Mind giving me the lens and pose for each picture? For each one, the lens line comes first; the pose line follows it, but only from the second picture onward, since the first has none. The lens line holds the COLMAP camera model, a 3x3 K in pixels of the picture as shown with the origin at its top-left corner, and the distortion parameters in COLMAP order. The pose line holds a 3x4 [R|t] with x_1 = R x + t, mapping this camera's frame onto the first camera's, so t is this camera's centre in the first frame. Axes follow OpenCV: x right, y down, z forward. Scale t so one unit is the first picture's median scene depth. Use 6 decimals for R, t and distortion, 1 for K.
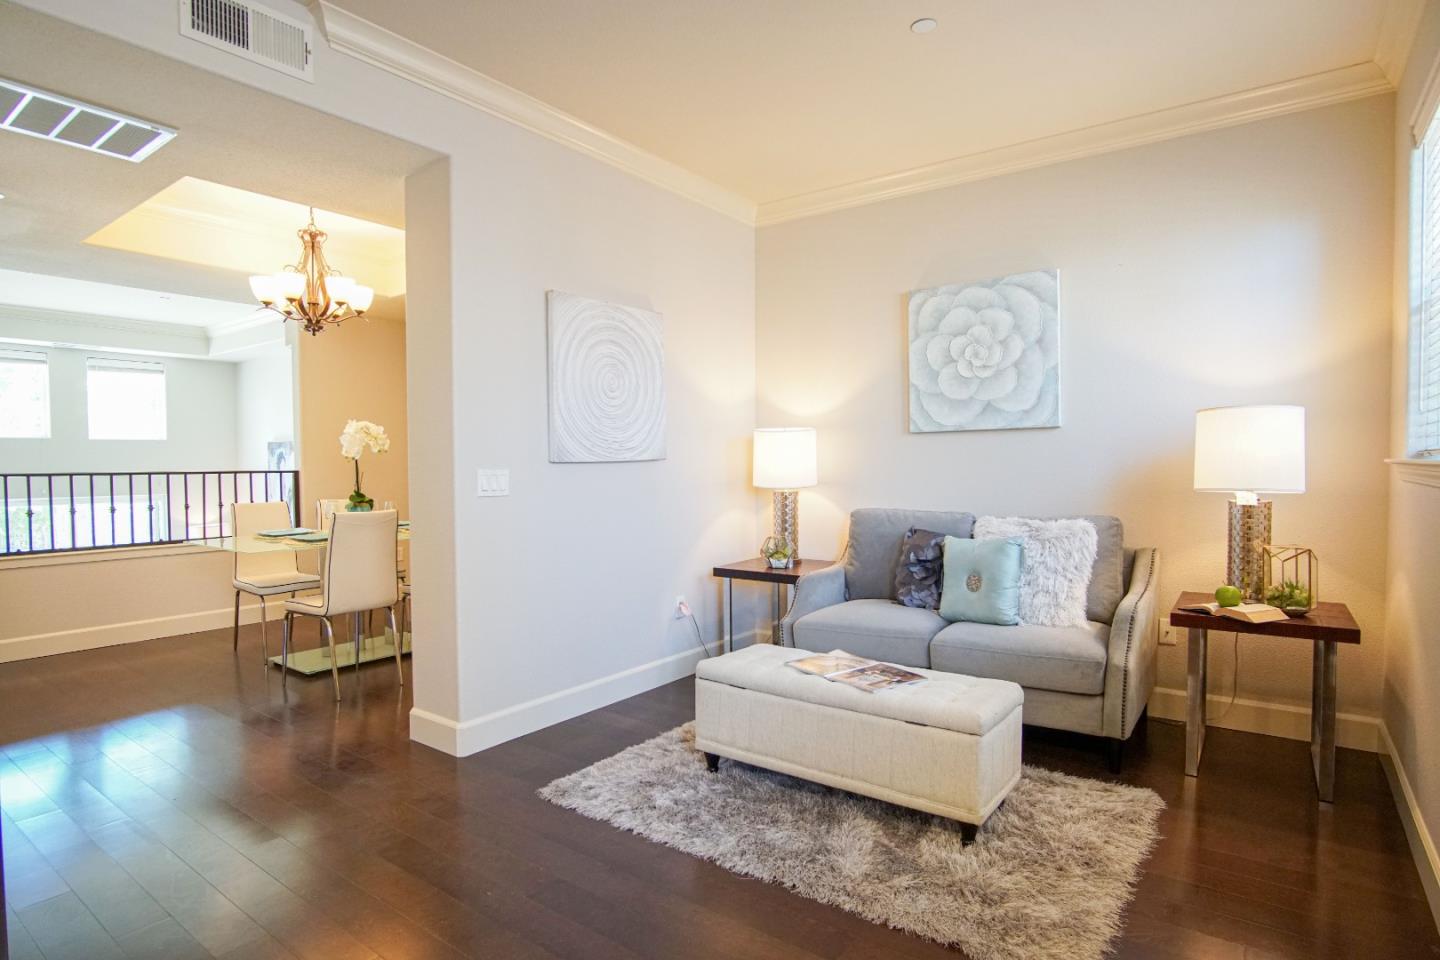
lens RADIAL K [[772.4, 0, 712.2], [0, 772.4, 485.6], [0, 0, 1]] dist [-0.030780, 0.007799]
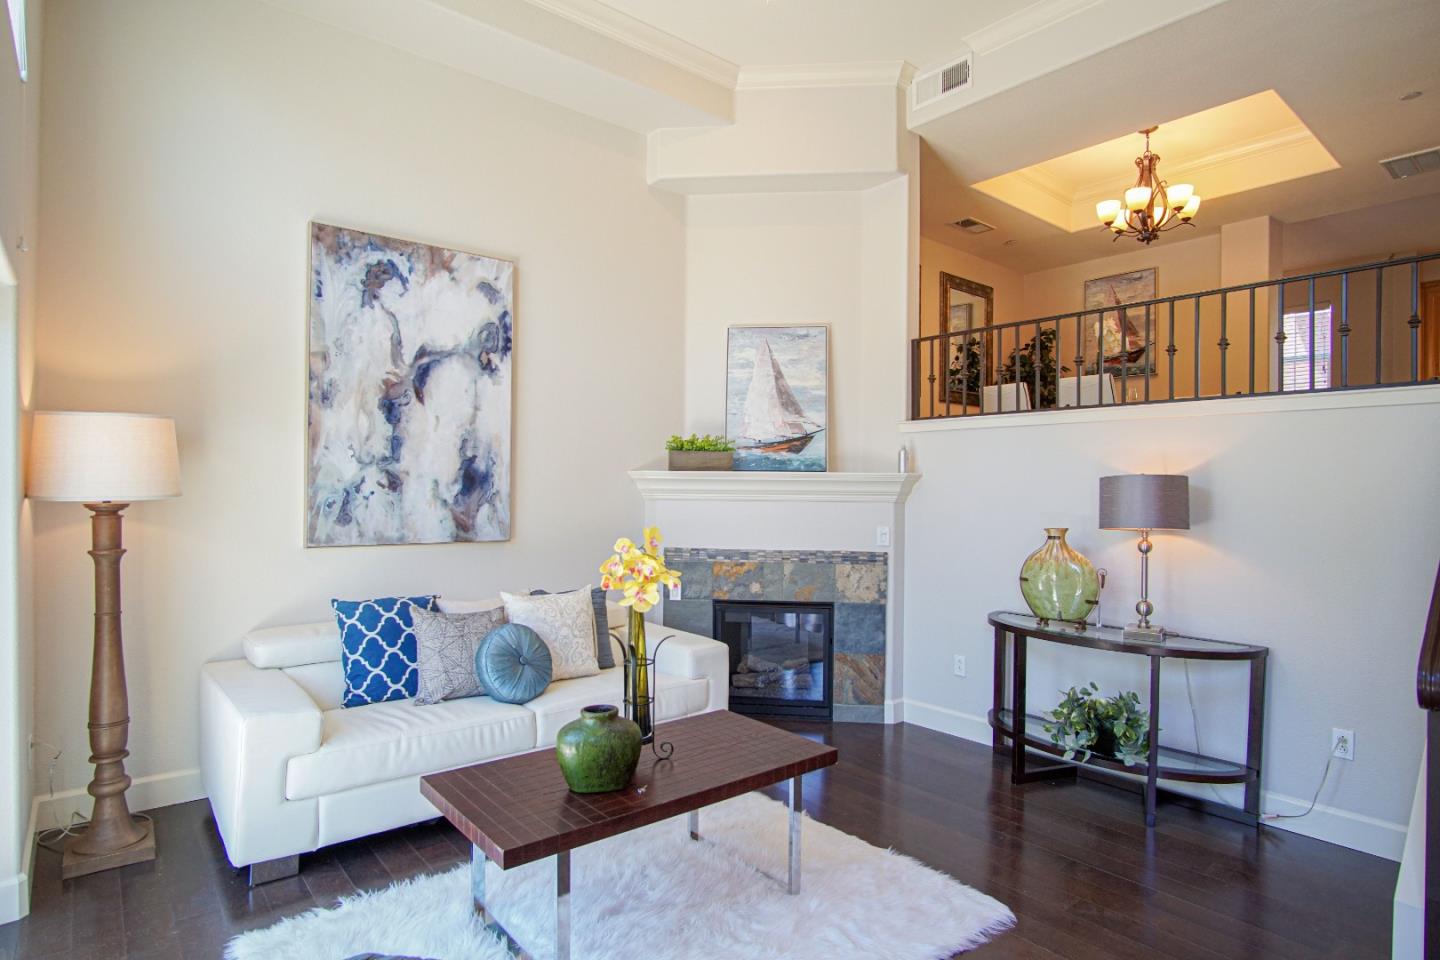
lens RADIAL K [[772.4, 0, 714.8], [0, 772.4, 479.1], [0, 0, 1]] dist [-0.030780, 0.007799]
pose [[0.234513, 0.018150, 0.971943, -2.209493], [0.017997, 0.999573, -0.023008, 0.220995], [-0.971946, 0.022888, 0.234087, 1.682836]]
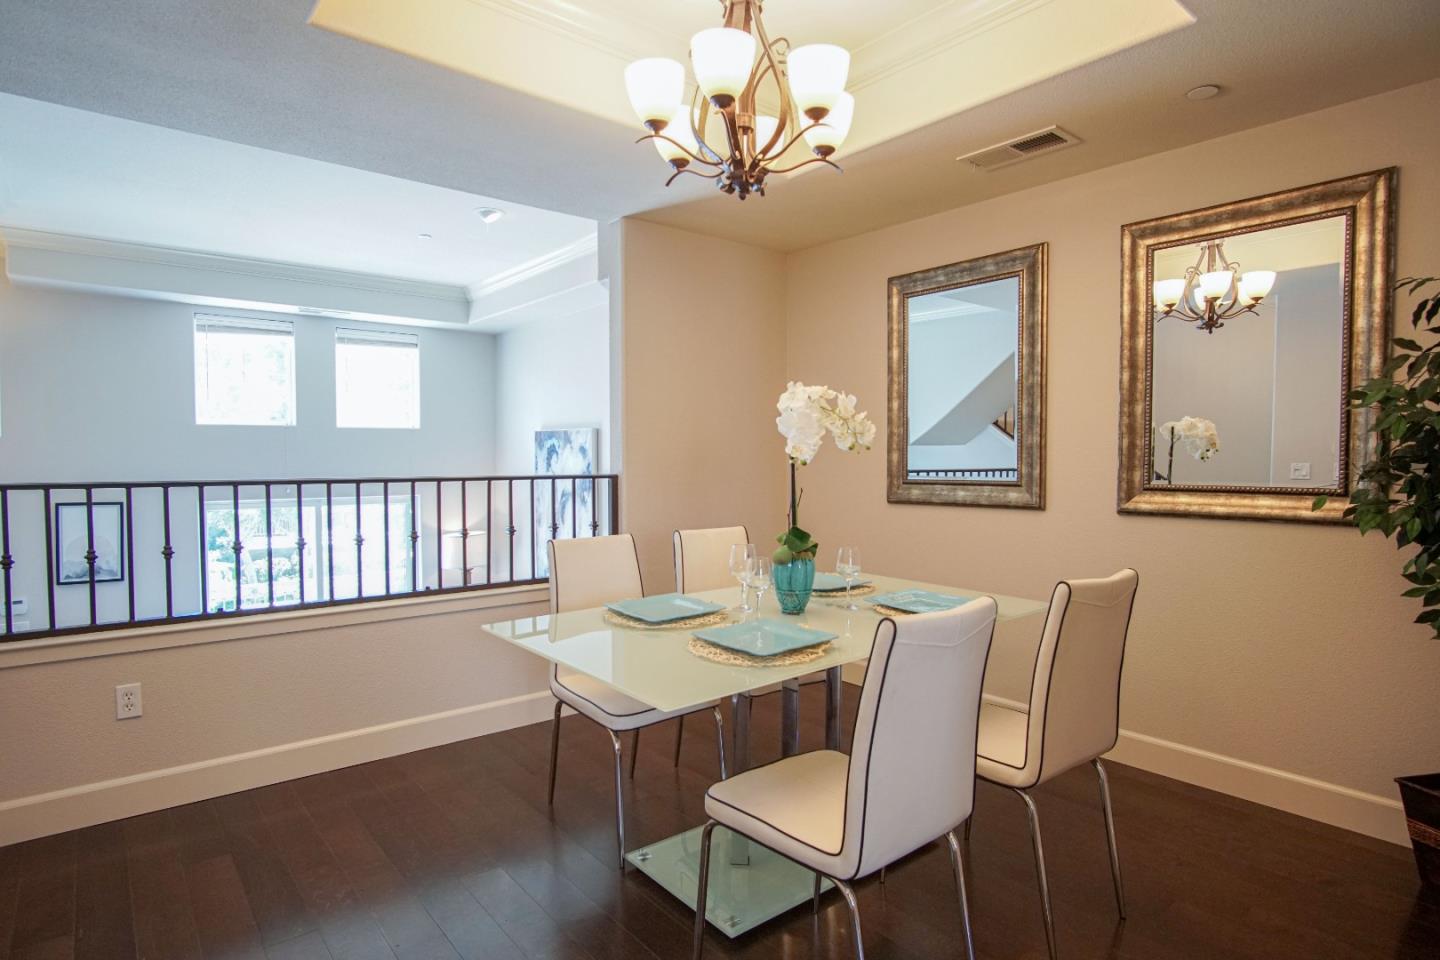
lens RADIAL K [[772.4, 0, 714.4], [0, 772.4, 485.2], [0, 0, 1]] dist [-0.030780, 0.007799]
pose [[0.971514, 0.018021, -0.236295, -0.512707], [-0.015831, 0.999812, 0.011162, -0.032055], [0.236452, -0.007103, 0.971617, 0.654664]]
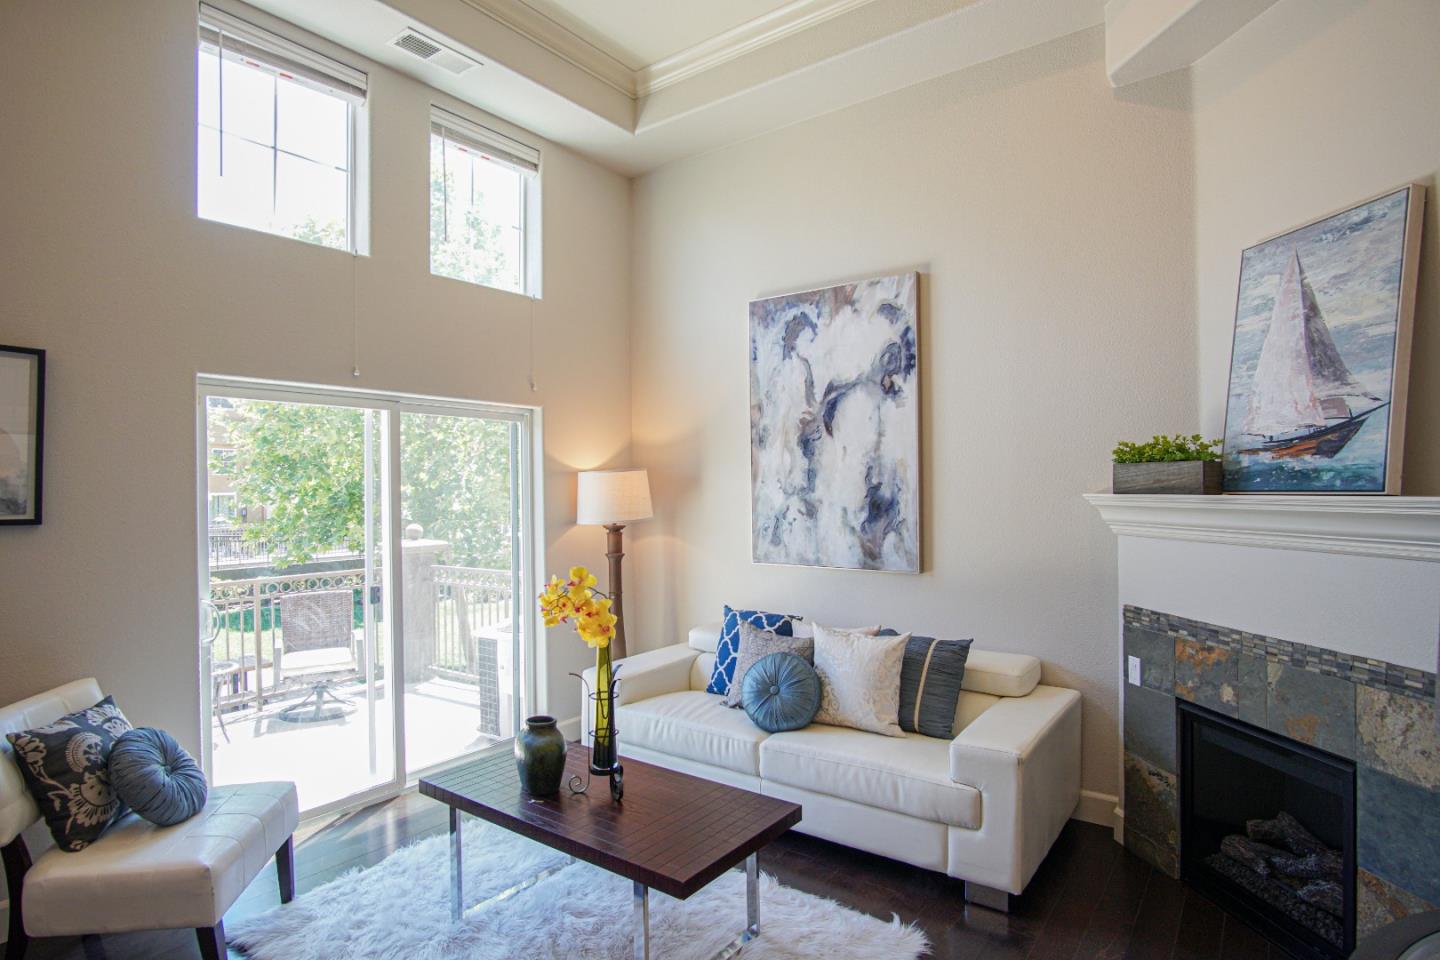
lens RADIAL K [[772.4, 0, 716.1], [0, 772.4, 480.8], [0, 0, 1]] dist [-0.030780, 0.007799]
pose [[0.999990, -0.003160, 0.003229, -1.452545], [0.003288, 0.999170, -0.040590, 0.196473], [-0.003098, 0.040600, 0.999171, 1.189203]]
